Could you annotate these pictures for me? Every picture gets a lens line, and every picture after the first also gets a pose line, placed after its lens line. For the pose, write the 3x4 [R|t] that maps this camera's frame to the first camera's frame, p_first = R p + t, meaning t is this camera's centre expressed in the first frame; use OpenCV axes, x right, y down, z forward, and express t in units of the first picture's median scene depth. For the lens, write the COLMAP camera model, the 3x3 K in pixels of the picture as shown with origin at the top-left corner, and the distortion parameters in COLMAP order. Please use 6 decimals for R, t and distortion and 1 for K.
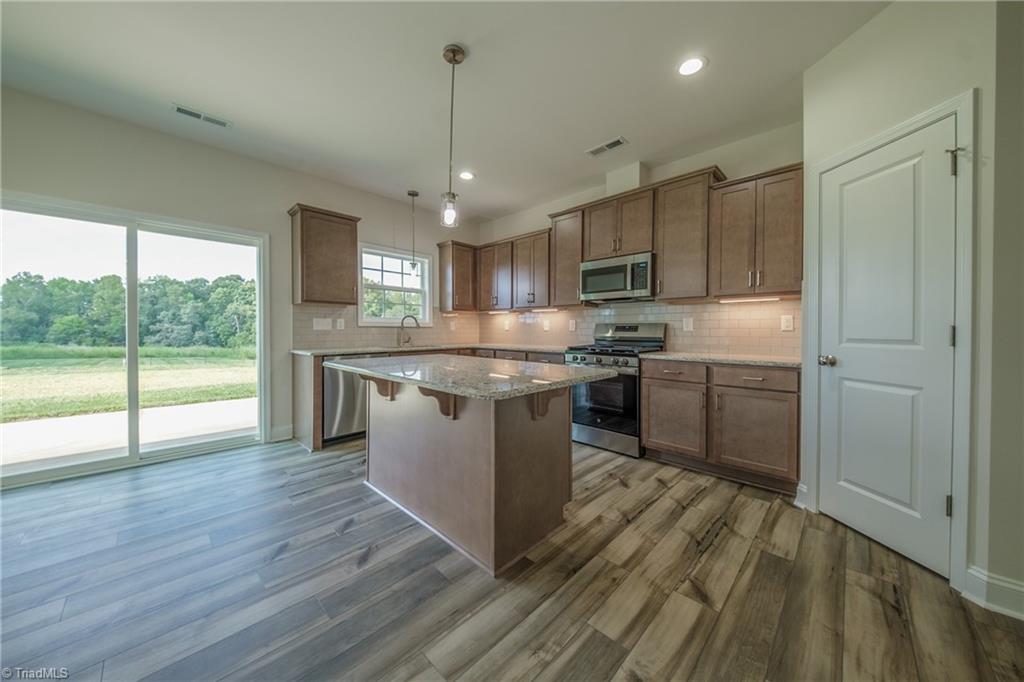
lens RADIAL K [[347.8, 0, 517.3], [0, 347.8, 333.4], [0, 0, 1]] dist [0.033549, -0.016471]
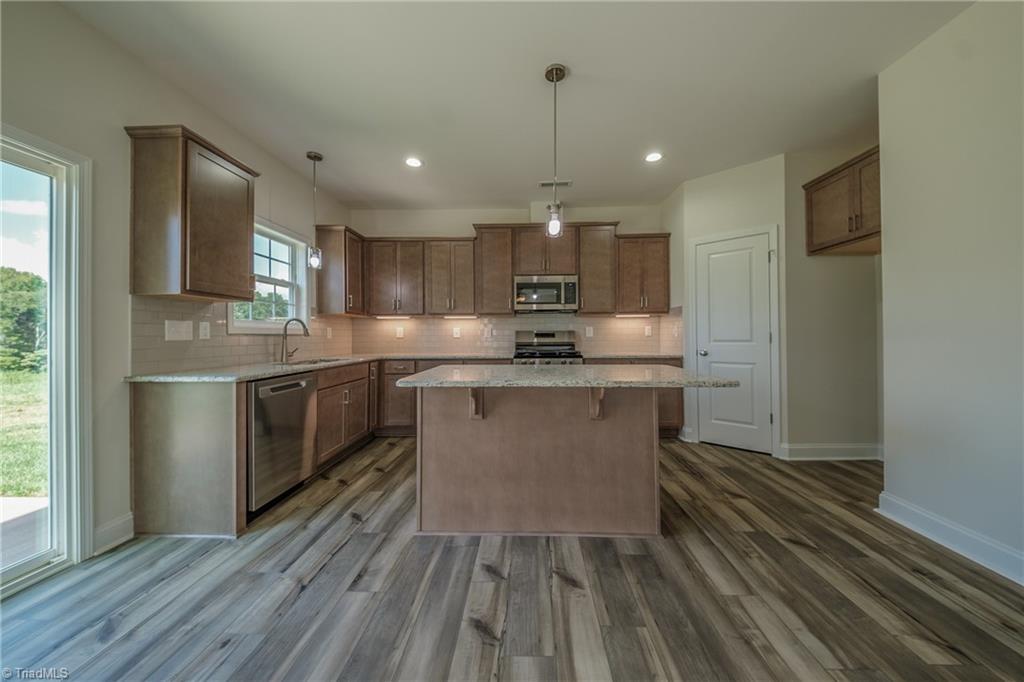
lens RADIAL K [[347.8, 0, 517.3], [0, 347.8, 333.4], [0, 0, 1]] dist [0.033549, -0.016471]
pose [[0.743604, -0.002270, 0.668616, -0.834154], [0.014254, 0.999821, -0.012458, -0.009246], [-0.668468, 0.018794, 0.743504, 0.273185]]
